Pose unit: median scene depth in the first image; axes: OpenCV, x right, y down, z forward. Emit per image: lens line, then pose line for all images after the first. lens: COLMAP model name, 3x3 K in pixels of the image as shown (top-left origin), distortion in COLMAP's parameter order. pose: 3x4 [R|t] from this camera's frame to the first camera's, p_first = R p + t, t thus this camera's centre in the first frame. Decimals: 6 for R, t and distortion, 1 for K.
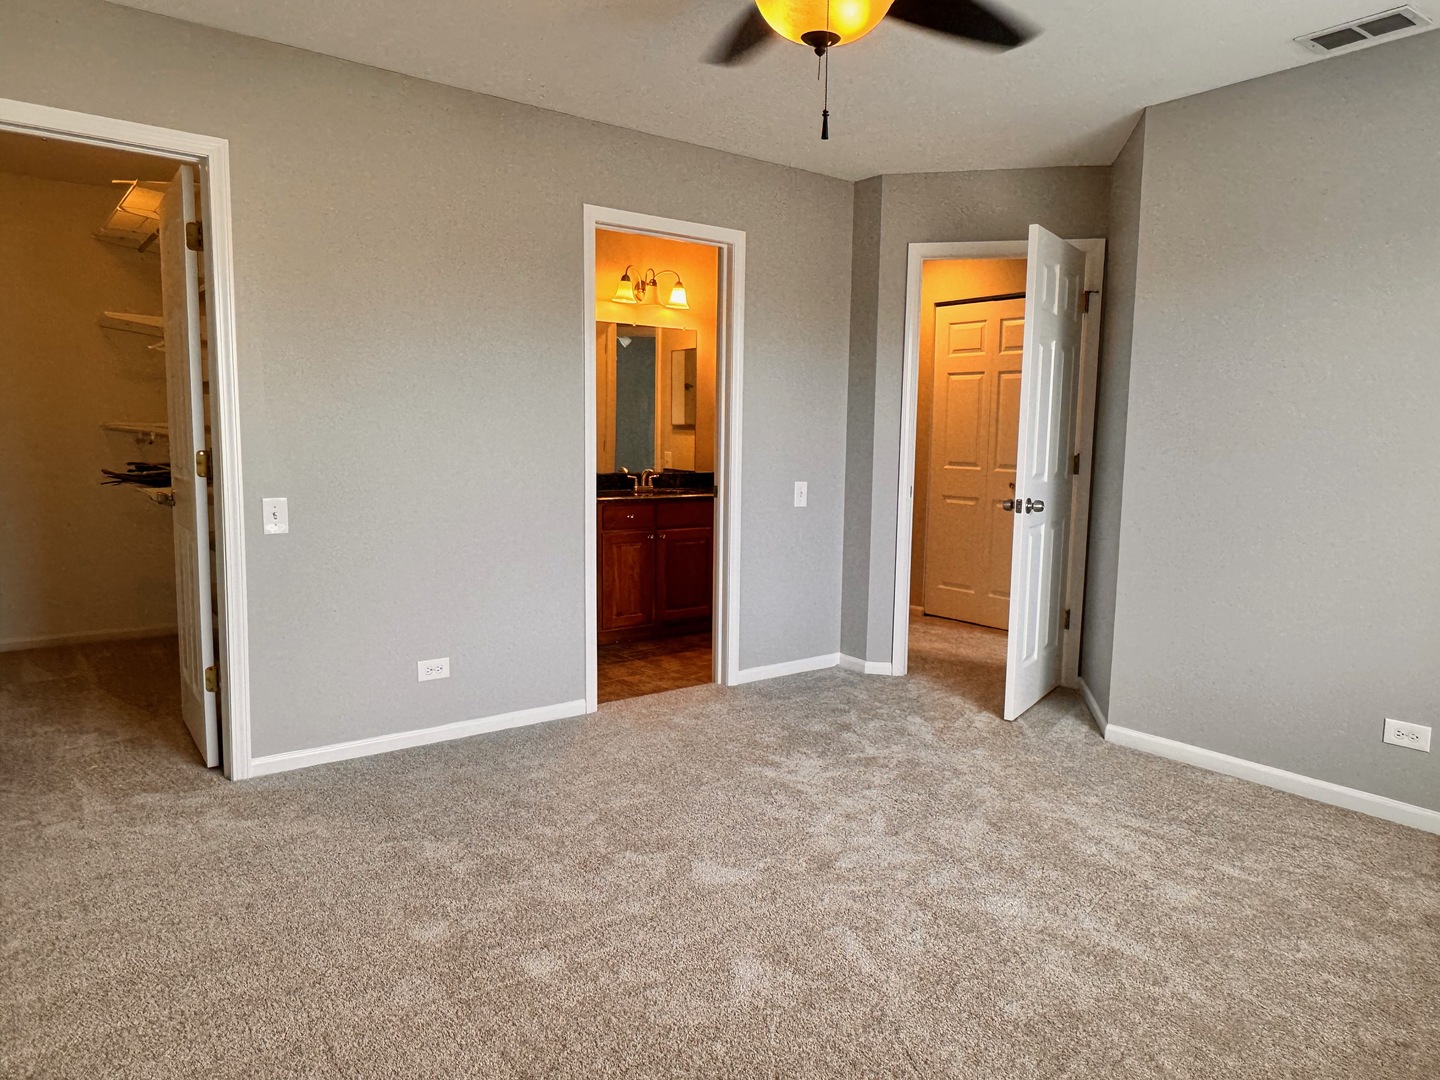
lens RADIAL K [[963.9, 0, 721.1], [0, 963.9, 545.1], [0, 0, 1]] dist [0.004578, 0.001373]
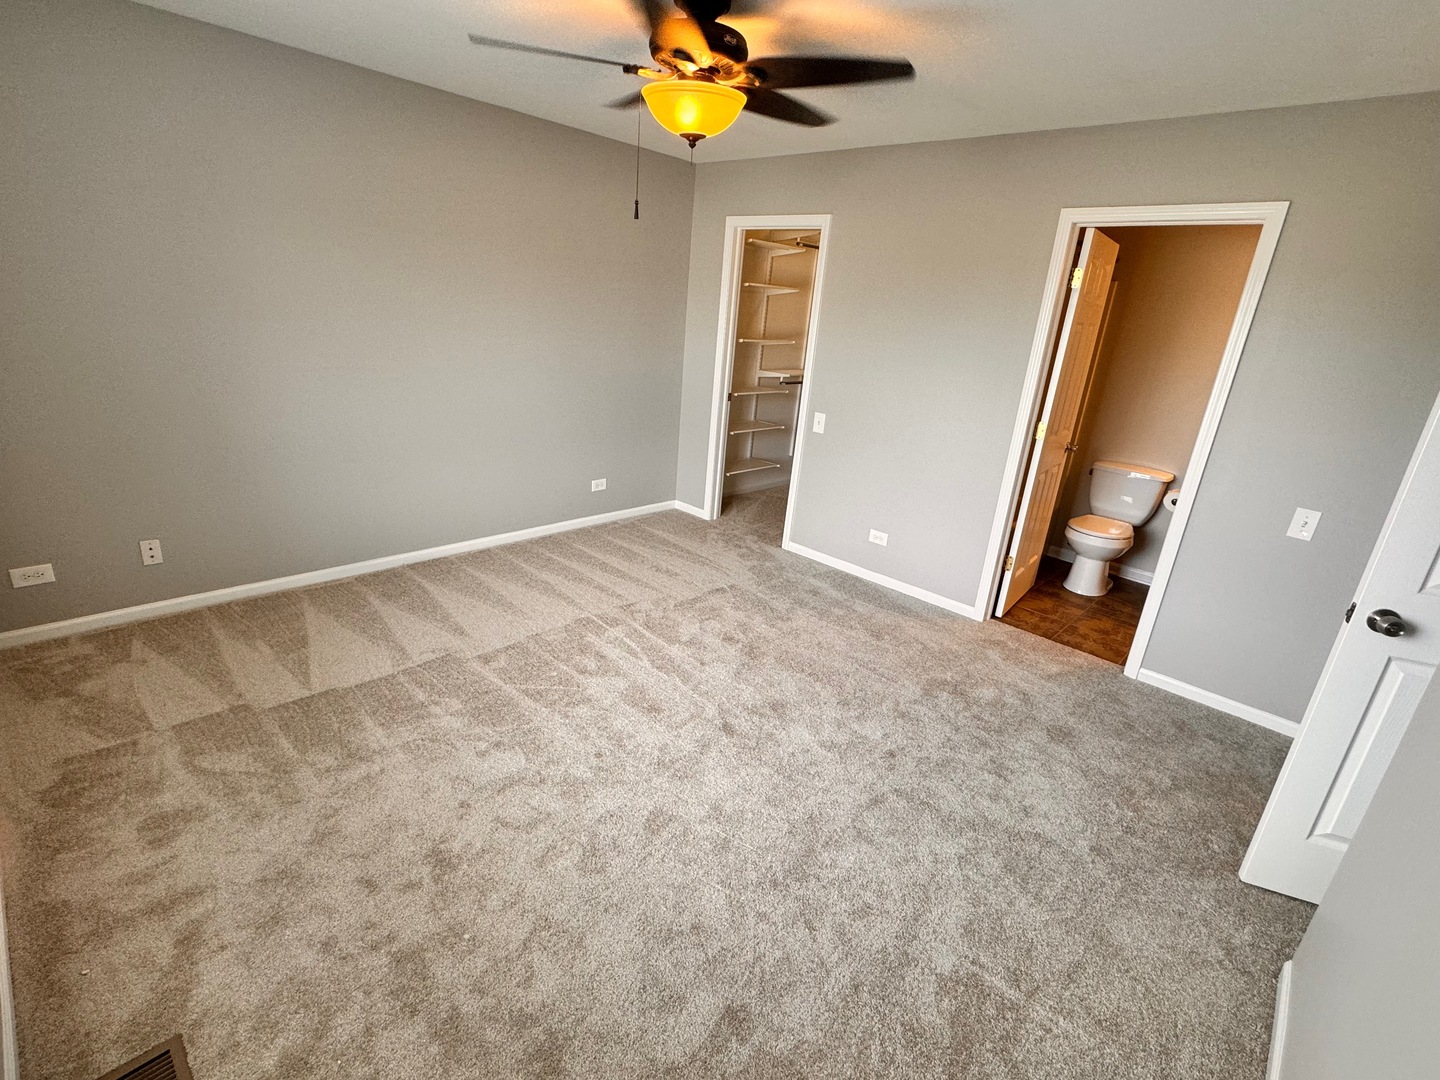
lens RADIAL K [[669.7, 0, 719.0], [0, 669.7, 532.1], [0, 0, 1]] dist [-0.001668, -0.000011]
pose [[0.157412, 0.319292, -0.934491, 0.697170], [-0.189124, 0.938520, 0.288811, -0.151302], [0.969254, 0.131272, 0.208121, 0.511524]]
